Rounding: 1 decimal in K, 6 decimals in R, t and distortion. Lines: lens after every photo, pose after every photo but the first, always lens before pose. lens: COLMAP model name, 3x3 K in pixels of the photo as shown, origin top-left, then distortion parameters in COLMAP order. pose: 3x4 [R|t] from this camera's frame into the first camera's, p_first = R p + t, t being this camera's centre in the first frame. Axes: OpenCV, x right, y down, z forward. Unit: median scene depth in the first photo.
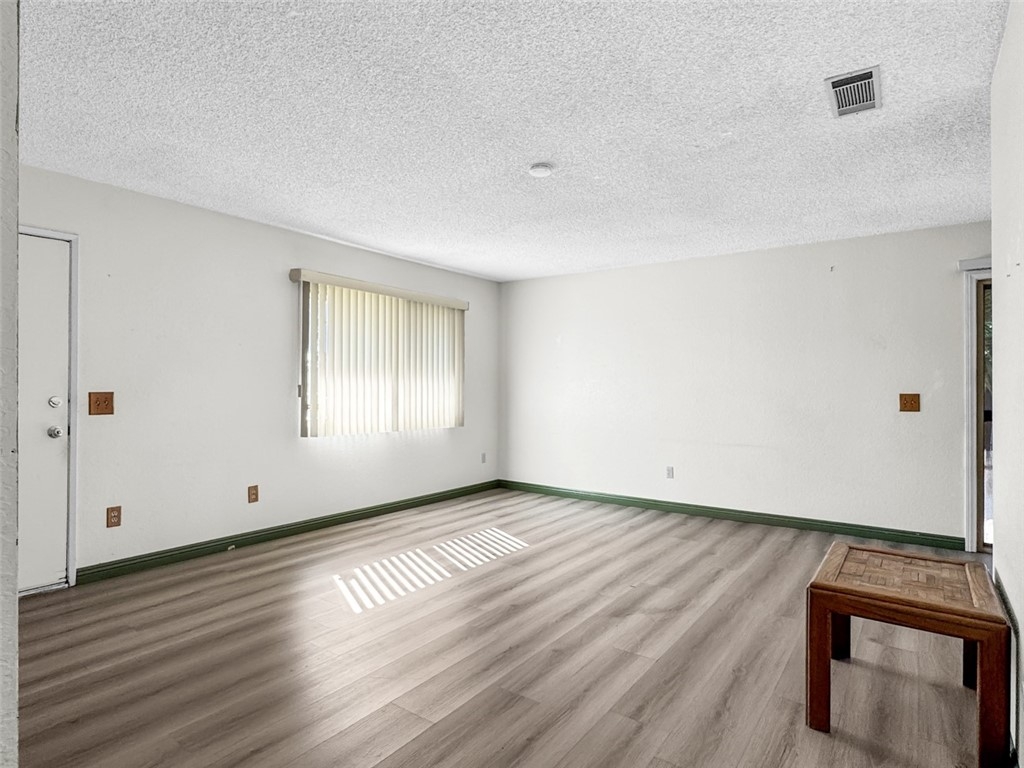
lens RADIAL K [[575.4, 0, 512.0], [0, 575.4, 384.0], [0, 0, 1]] dist [-0.002529, -0.000107]
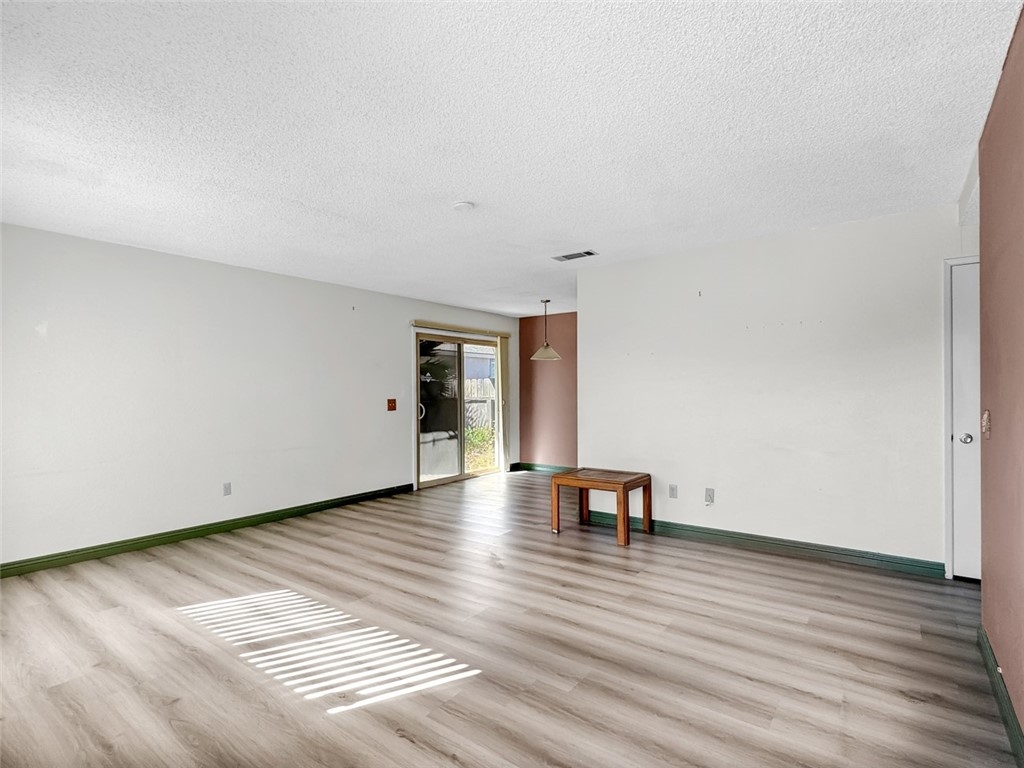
lens RADIAL K [[521.2, 0, 512.0], [0, 521.2, 384.0], [0, 0, 1]] dist [-0.000172, -0.000035]
pose [[0.004024, 0.009340, 0.999948, -0.738466], [-0.001108, 0.999956, -0.009335, -0.014282], [-0.999991, -0.001070, 0.004034, 0.675192]]
